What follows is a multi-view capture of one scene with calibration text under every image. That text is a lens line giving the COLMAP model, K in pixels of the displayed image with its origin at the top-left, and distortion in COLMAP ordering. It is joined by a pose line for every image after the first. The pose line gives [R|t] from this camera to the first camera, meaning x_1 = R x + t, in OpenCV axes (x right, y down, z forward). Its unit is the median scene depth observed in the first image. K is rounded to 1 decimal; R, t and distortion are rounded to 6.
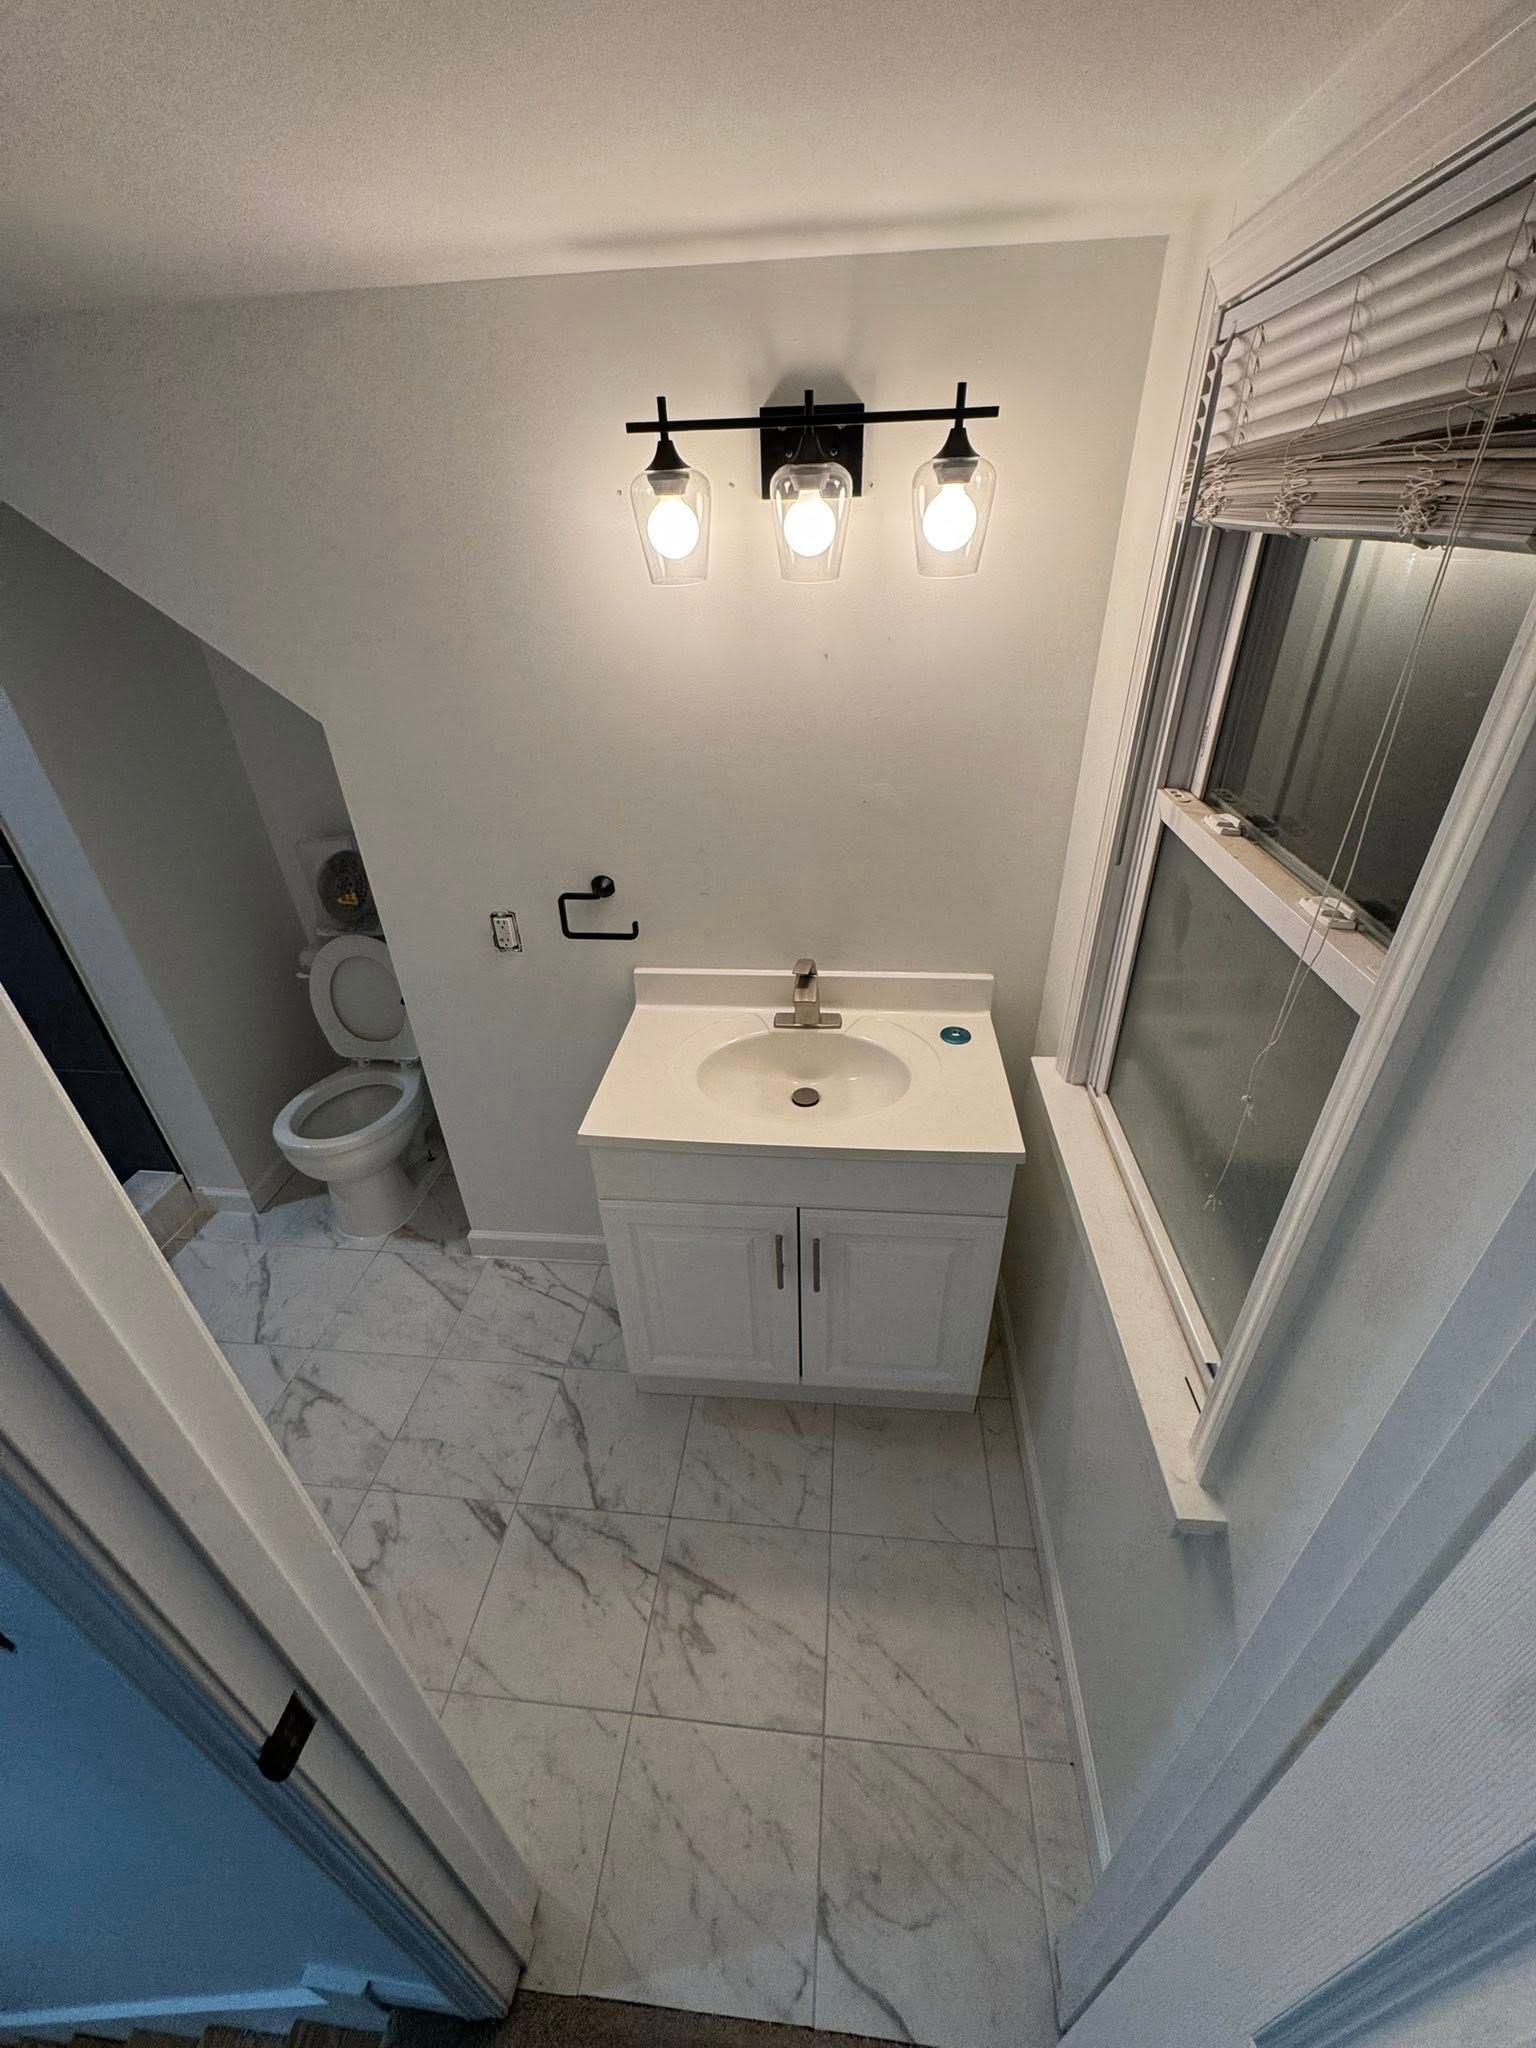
lens RADIAL K [[812.7, 0, 765.7], [0, 812.7, 1024.0], [0, 0, 1]] dist [0.002564, -0.004011]
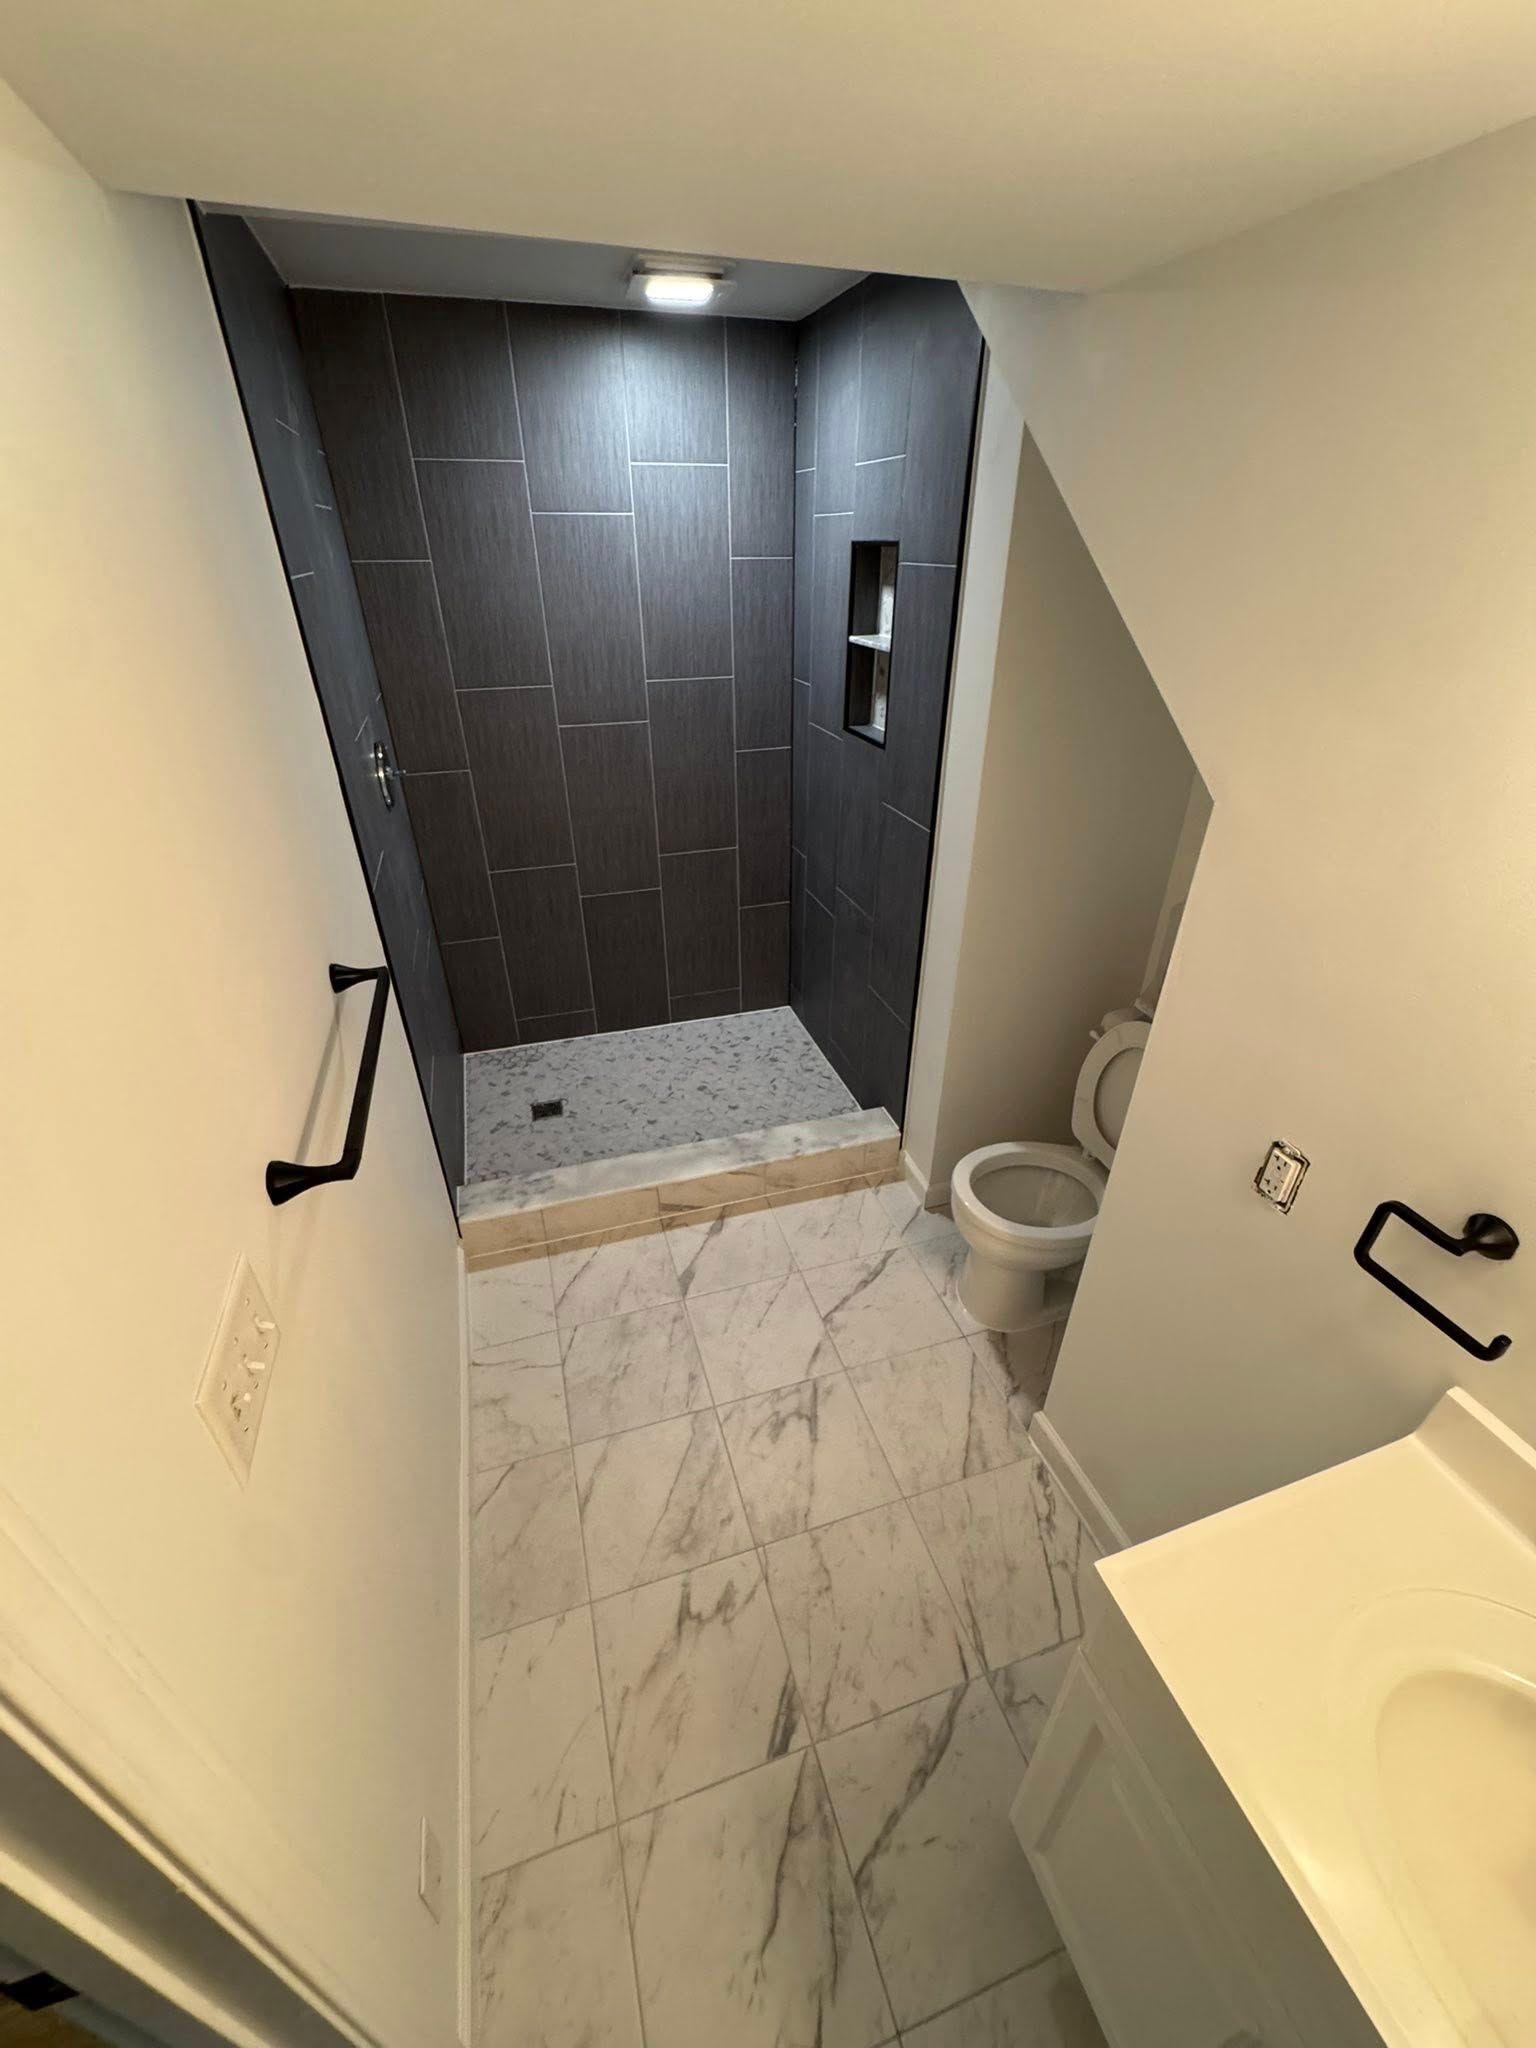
lens RADIAL K [[817.3, 0, 768.9], [0, 817.3, 1022.0], [0, 0, 1]] dist [-0.002024, -0.000829]
pose [[0.397534, 0.489932, -0.775844, -0.046638], [-0.485276, 0.829859, 0.275391, -0.194766], [0.778764, 0.267021, 0.567650, 0.305718]]
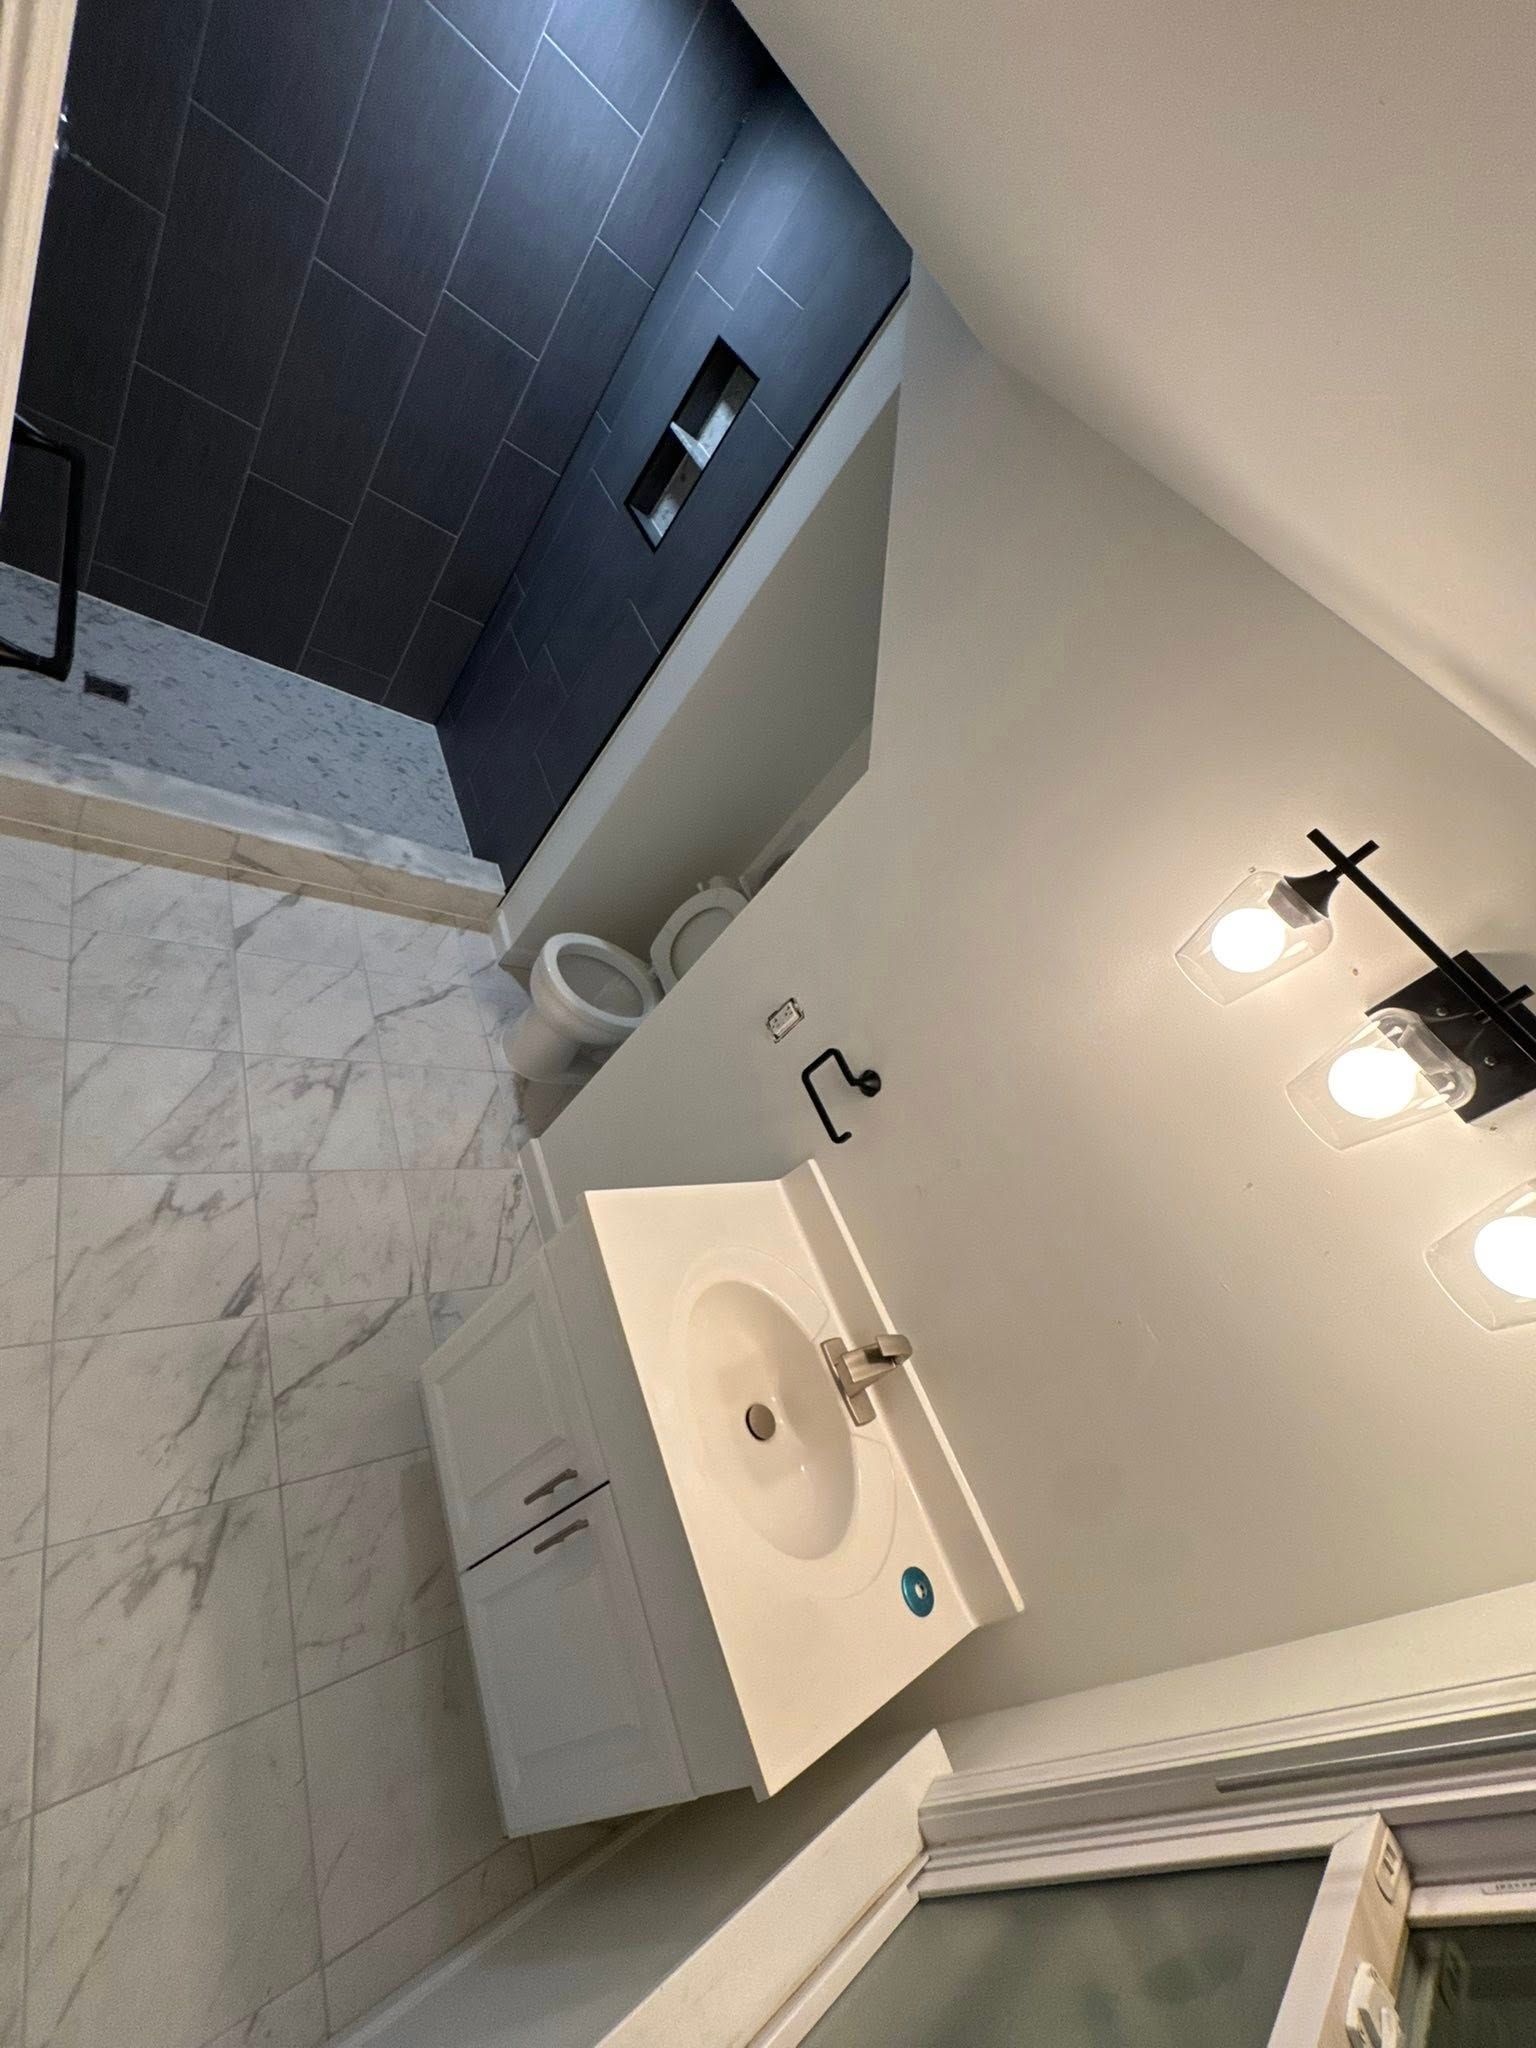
lens RADIAL K [[817.3, 0, 768.9], [0, 817.3, 1022.0], [0, 0, 1]] dist [-0.002024, -0.000829]
pose [[0.427806, 0.812700, -0.395601, 0.049161], [-0.873572, 0.484132, 0.049886, -0.144370], [0.232066, 0.324244, 0.917067, 0.130774]]
